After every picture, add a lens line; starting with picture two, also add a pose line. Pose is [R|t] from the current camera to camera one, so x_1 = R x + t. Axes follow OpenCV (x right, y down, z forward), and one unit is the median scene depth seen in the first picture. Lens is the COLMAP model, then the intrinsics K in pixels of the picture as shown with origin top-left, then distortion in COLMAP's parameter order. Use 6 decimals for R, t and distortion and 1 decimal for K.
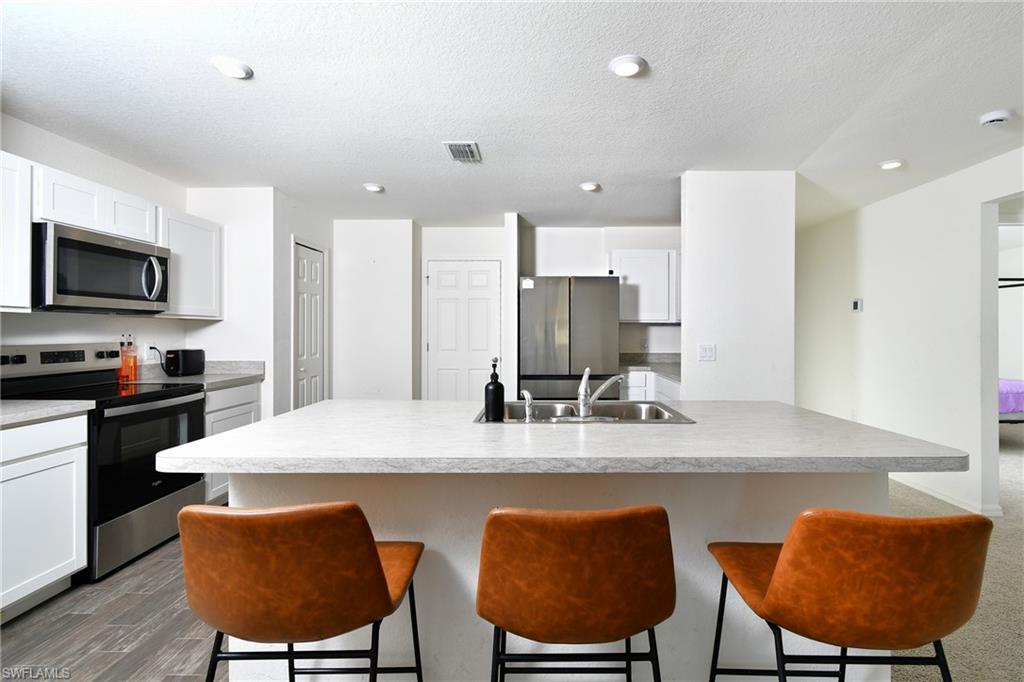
lens RADIAL K [[477.9, 0, 512.0], [0, 477.9, 341.0], [0, 0, 1]] dist [0.002008, -0.000196]
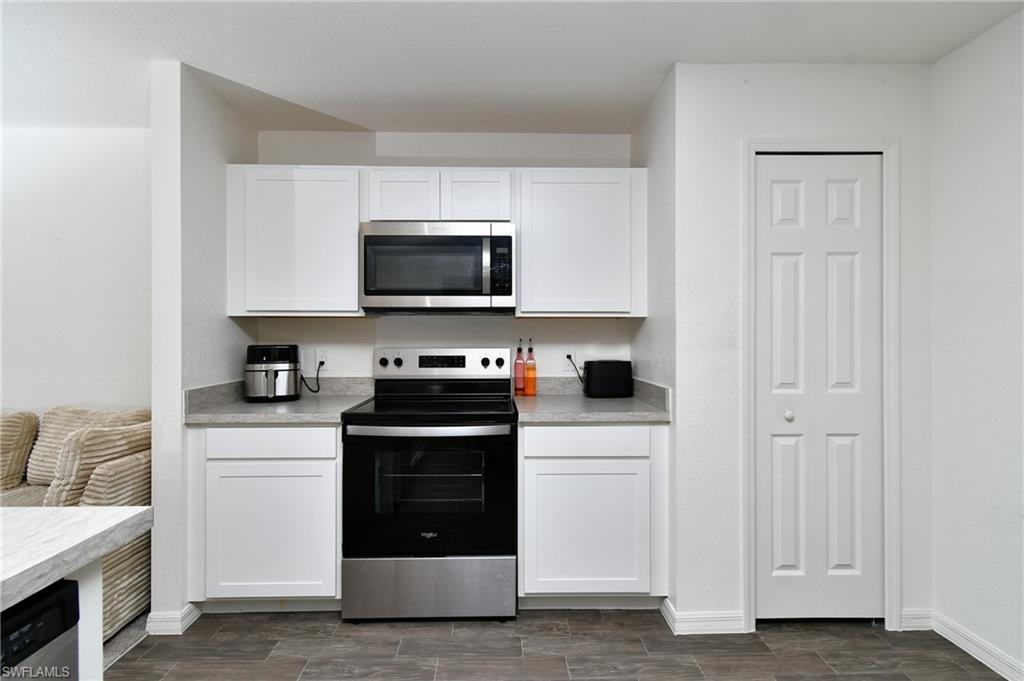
lens RADIAL K [[477.9, 0, 512.0], [0, 477.9, 340.5], [0, 0, 1]] dist [0.002008, -0.000196]
pose [[0.049300, -0.006811, -0.998761, 0.010821], [-0.013381, 0.999883, -0.007479, -0.003492], [0.998694, 0.013733, 0.049204, 1.054100]]
